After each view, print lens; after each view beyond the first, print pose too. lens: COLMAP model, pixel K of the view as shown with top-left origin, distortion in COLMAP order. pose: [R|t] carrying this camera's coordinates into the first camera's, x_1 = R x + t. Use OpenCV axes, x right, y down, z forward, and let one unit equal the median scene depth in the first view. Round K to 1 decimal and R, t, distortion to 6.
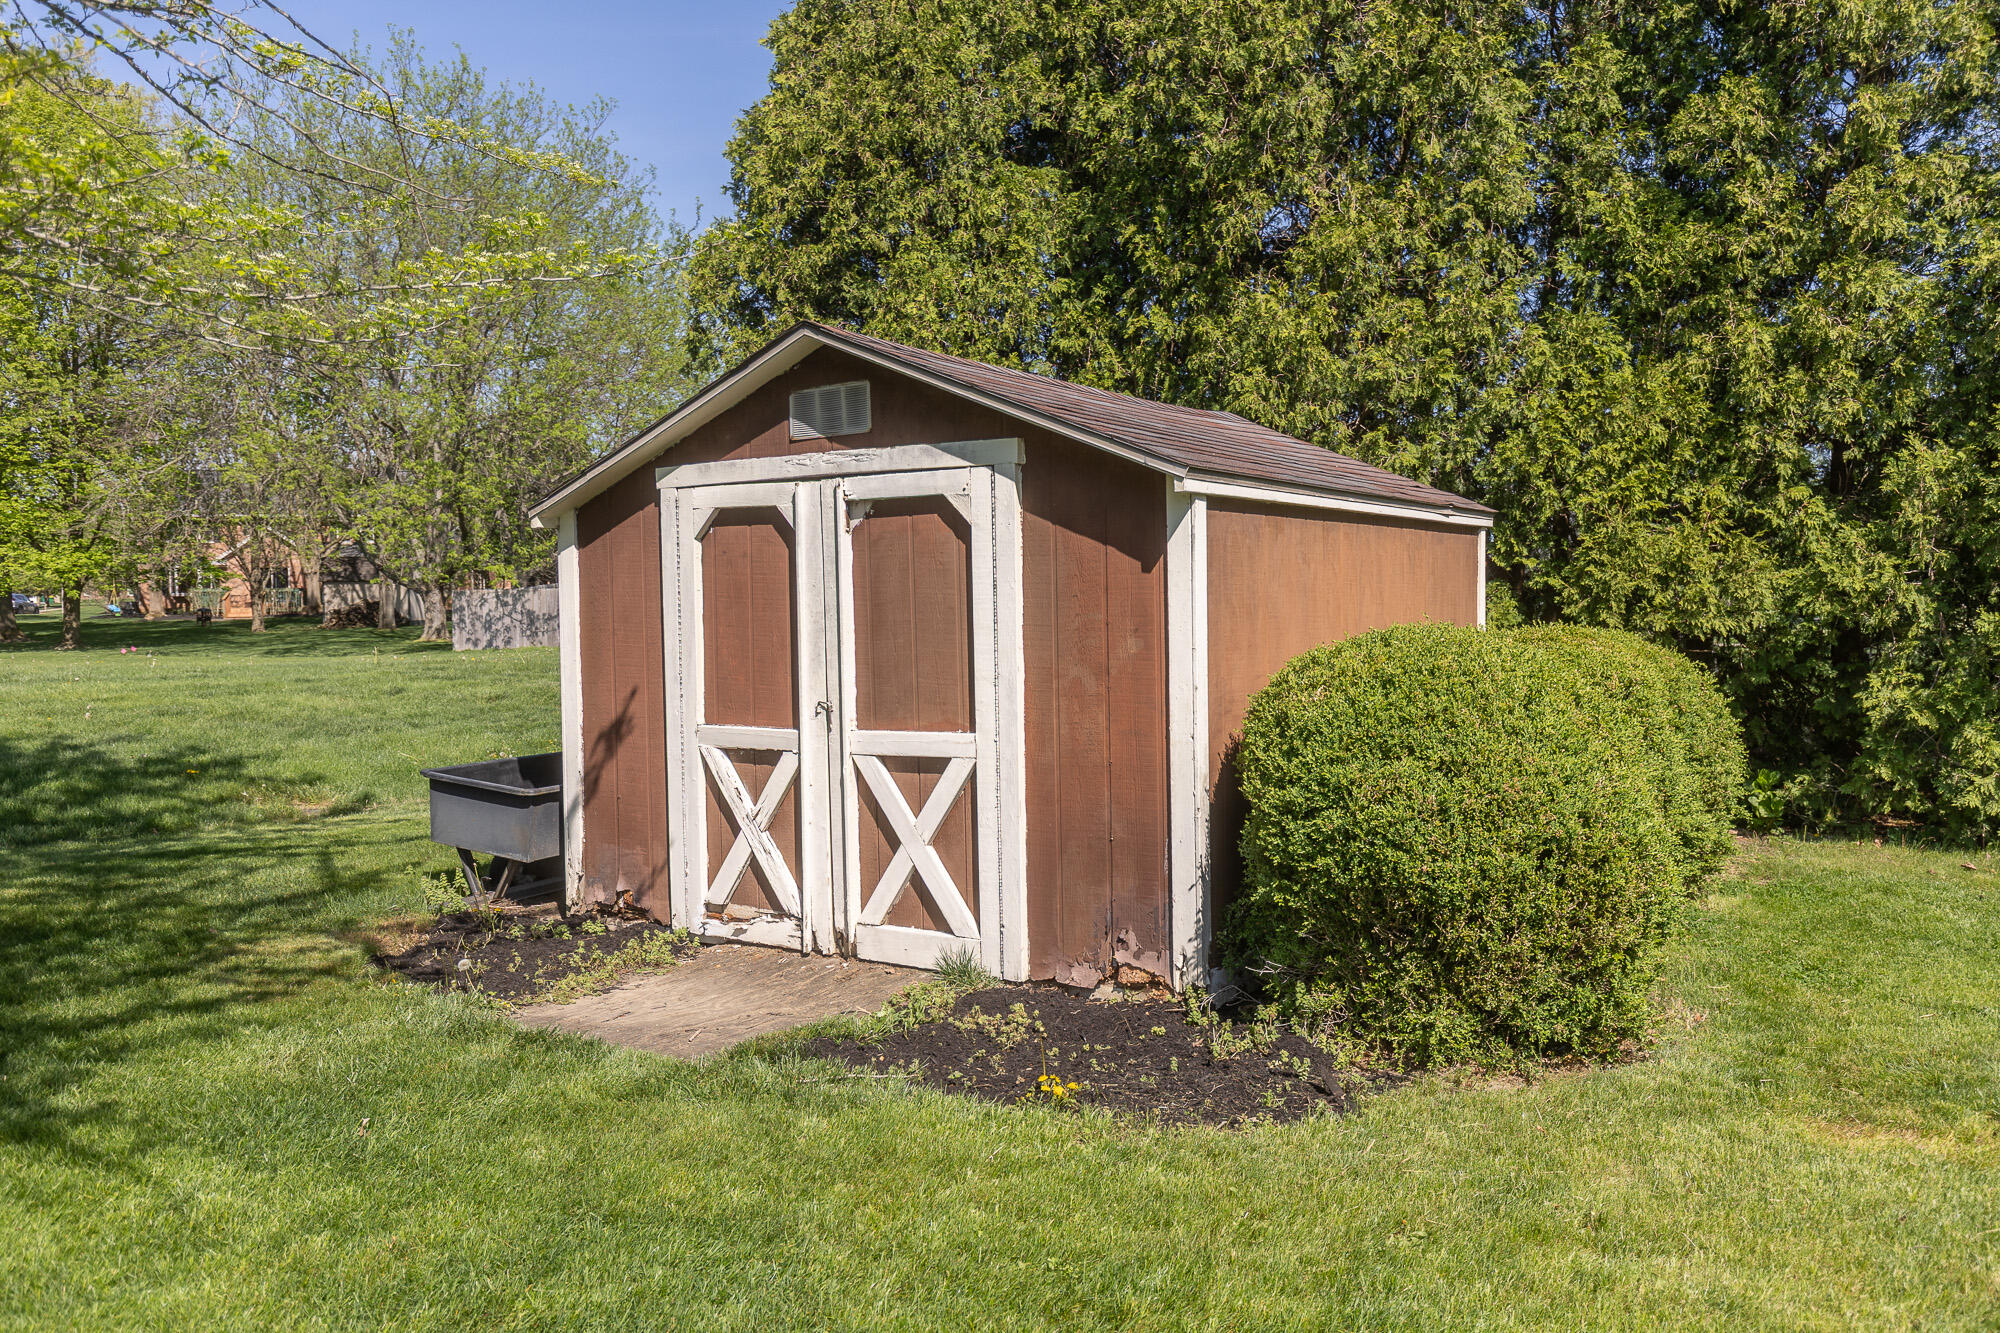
lens RADIAL K [[1621.9, 0, 1000.0], [0, 1621.9, 666.5], [0, 0, 1]] dist [-0.001422, -0.002749]
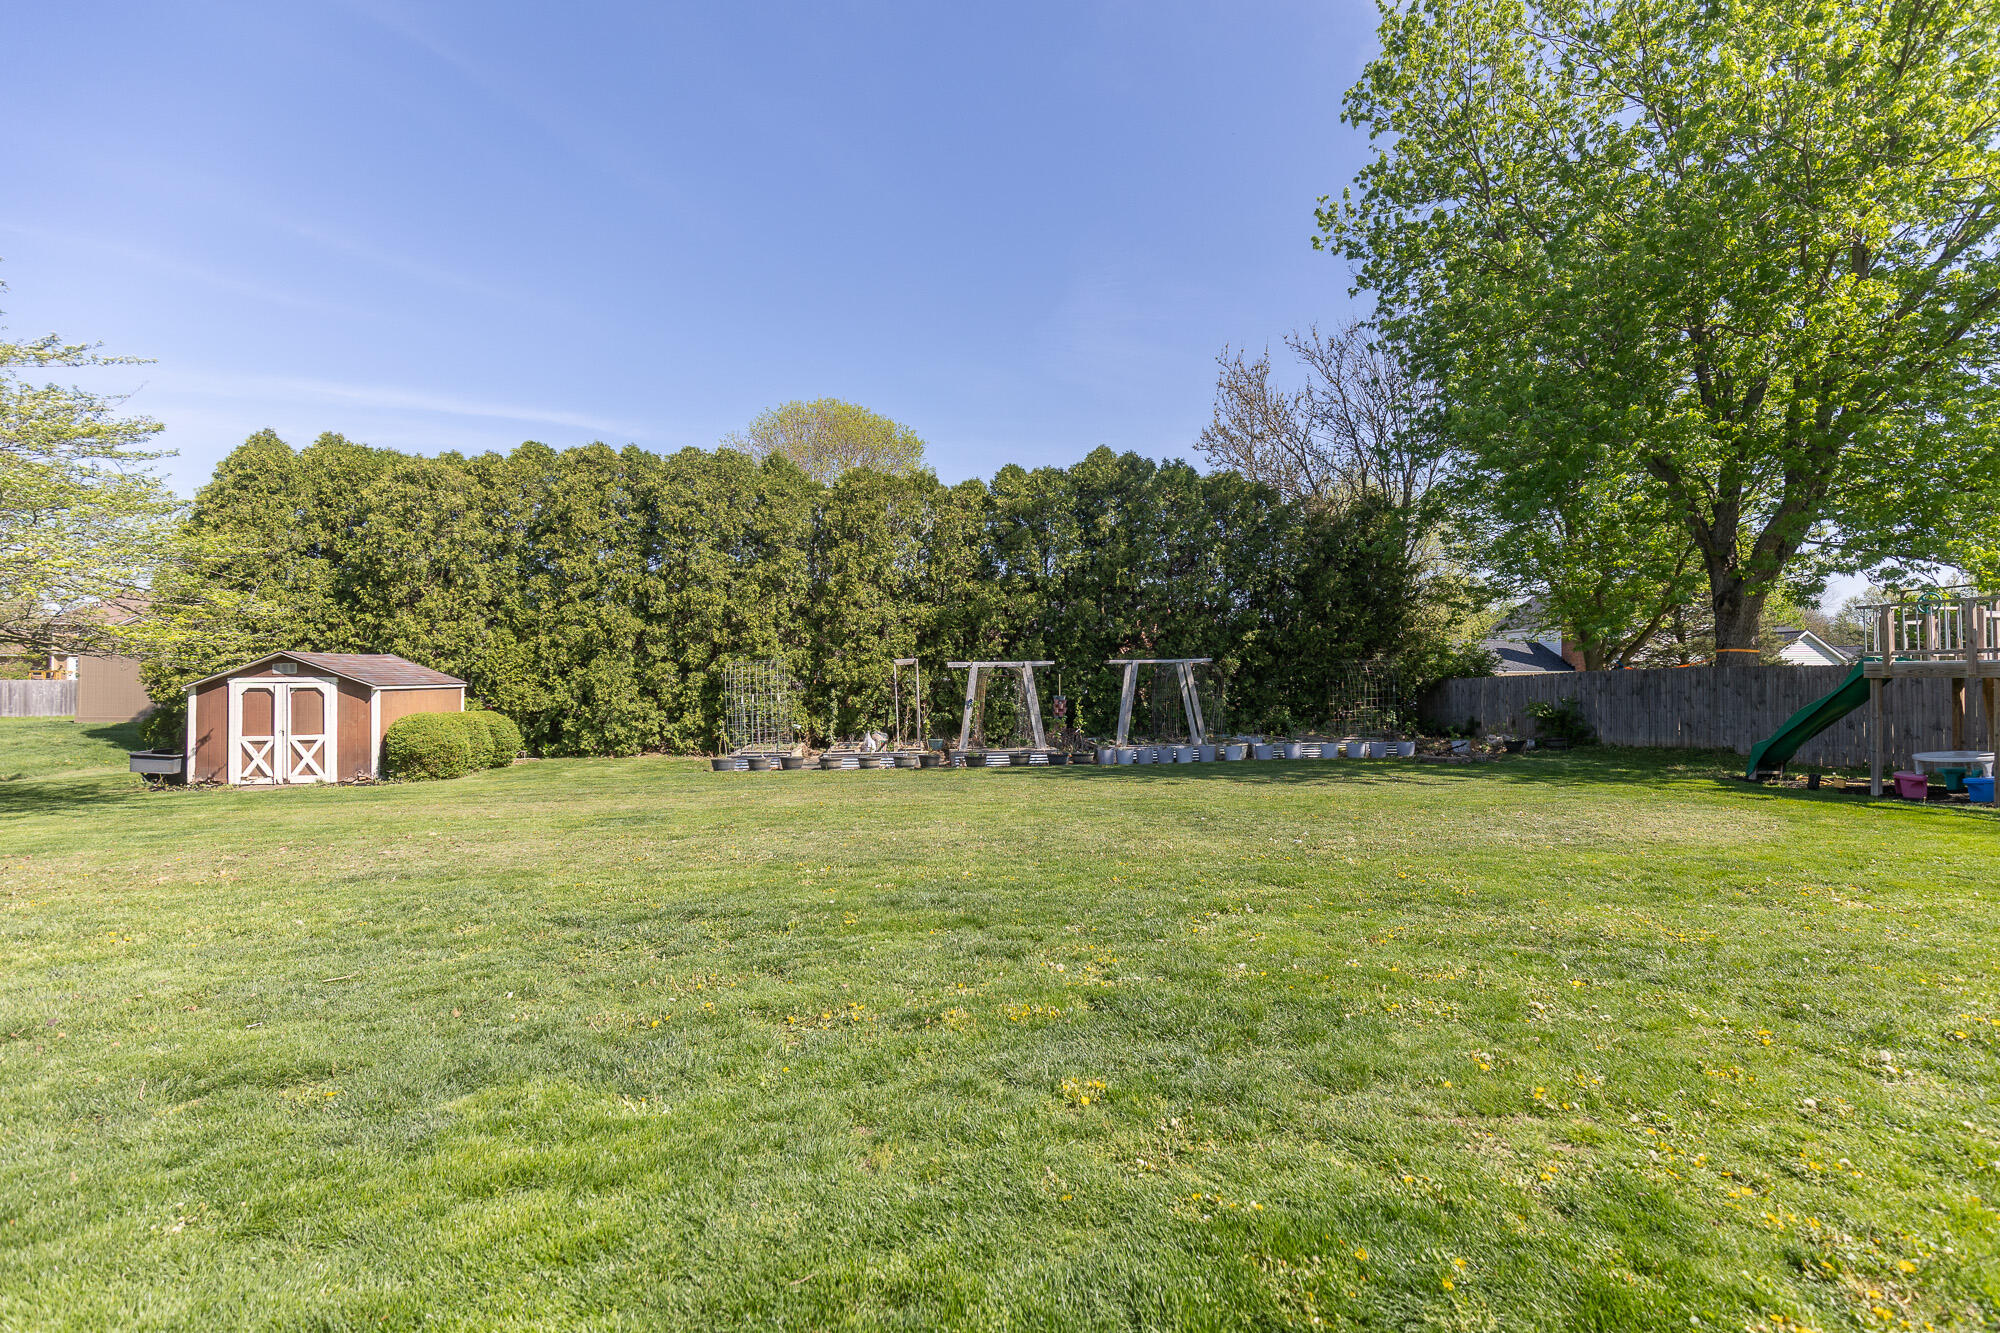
lens RADIAL K [[917.3, 0, 1020.8], [0, 917.3, 665.0], [0, 0, 1]] dist [0.009577, -0.000141]
pose [[0.752495, 0.018336, 0.658343, -0.171667], [0.022627, 0.998302, -0.053668, 0.016893], [-0.658209, 0.055281, 0.750803, -1.607338]]
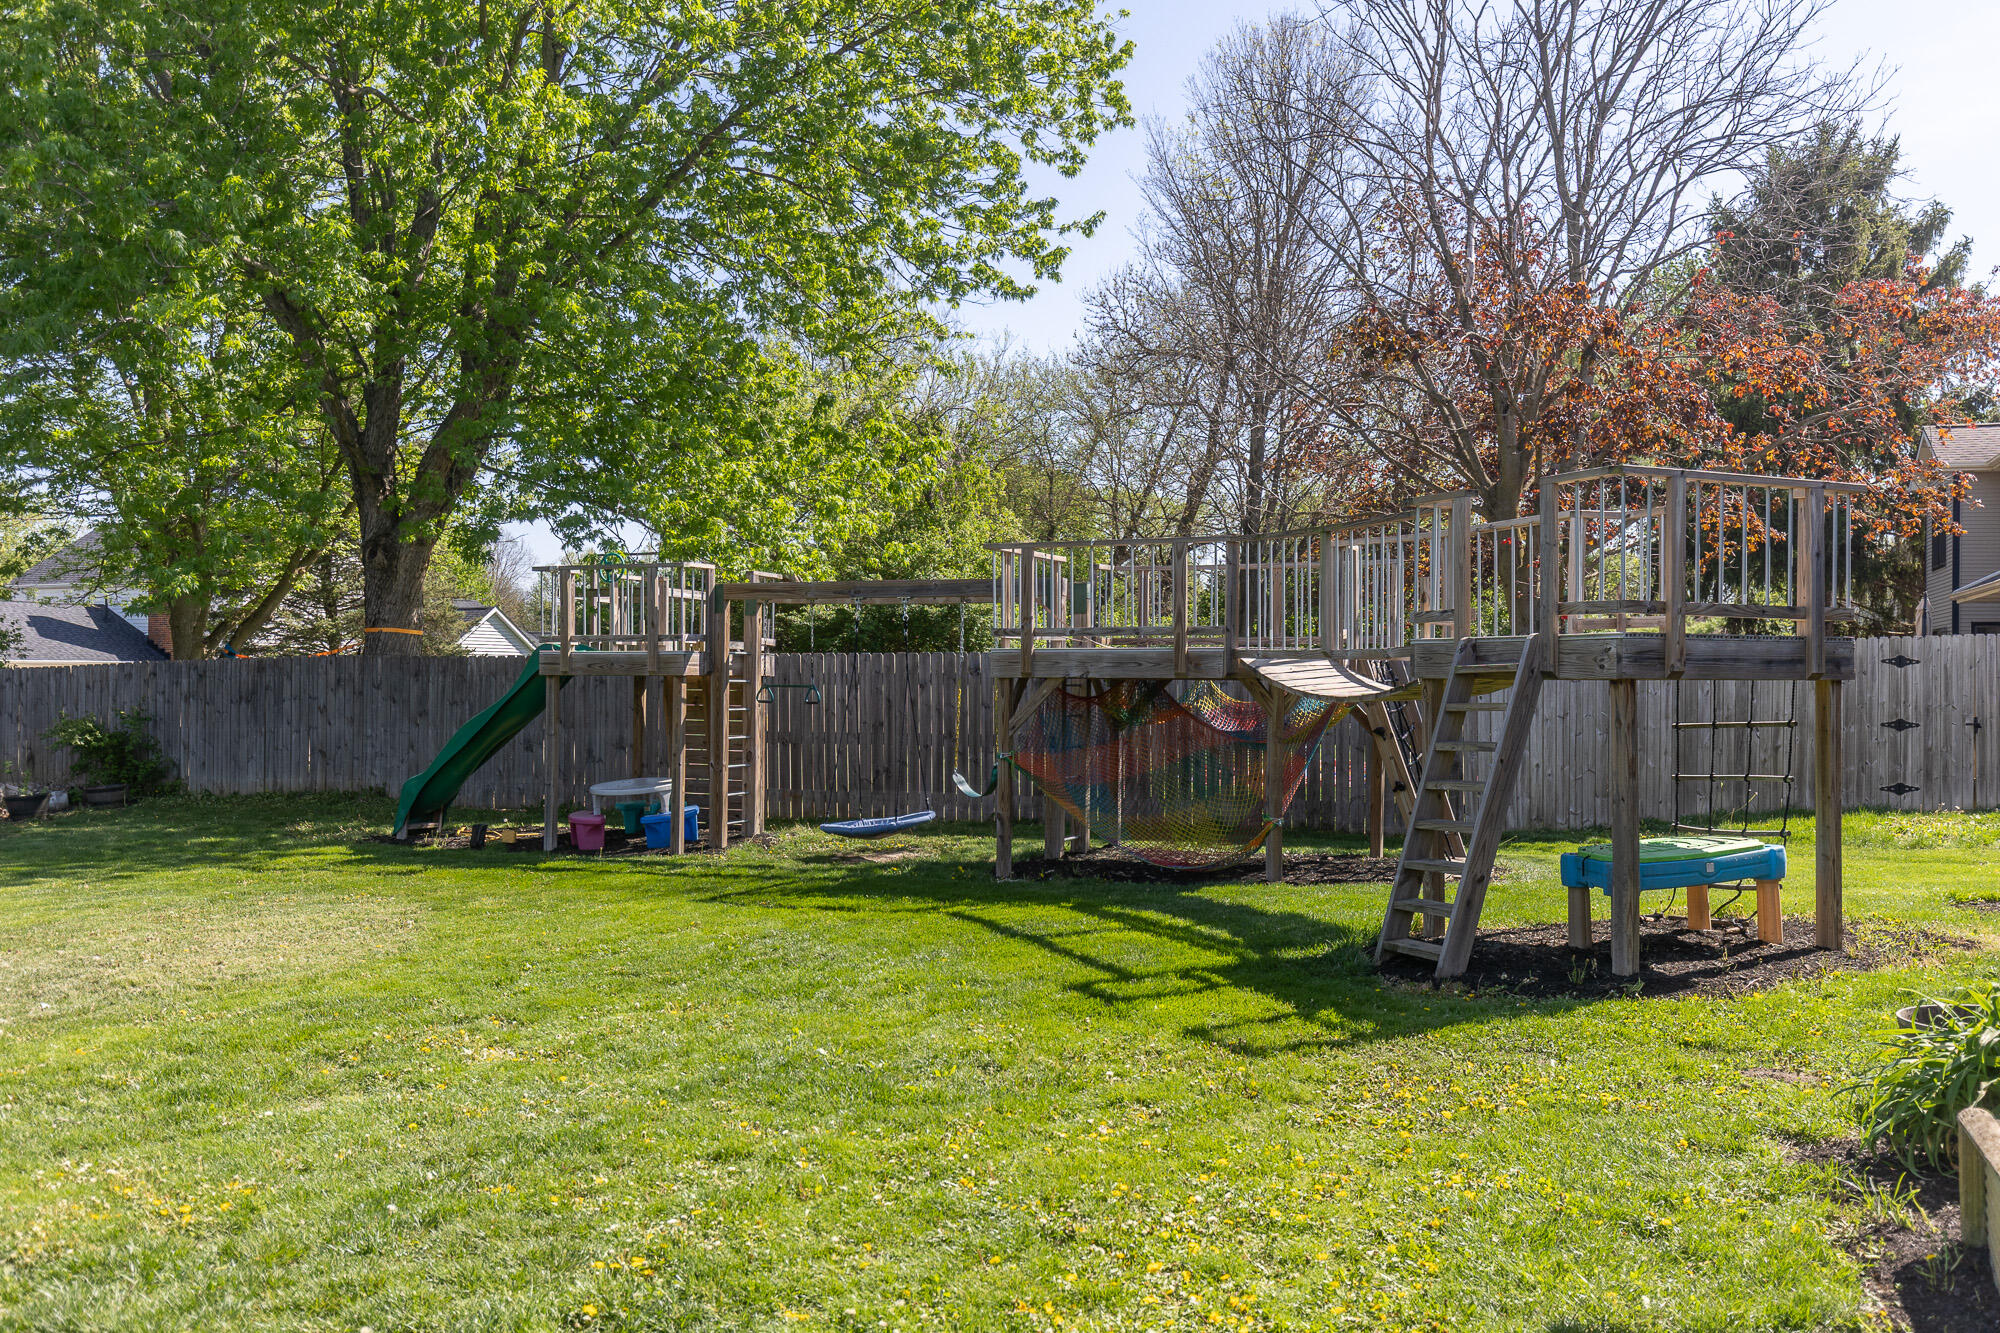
lens RADIAL K [[1674.7, 0, 1000.0], [0, 1674.7, 666.5], [0, 0, 1]] dist [-0.080985, -0.001012]
pose [[-0.145170, 0.016407, 0.989271, -0.027703], [0.039685, 0.999154, -0.010747, 0.017924], [-0.988611, 0.037699, -0.145698, -1.610050]]
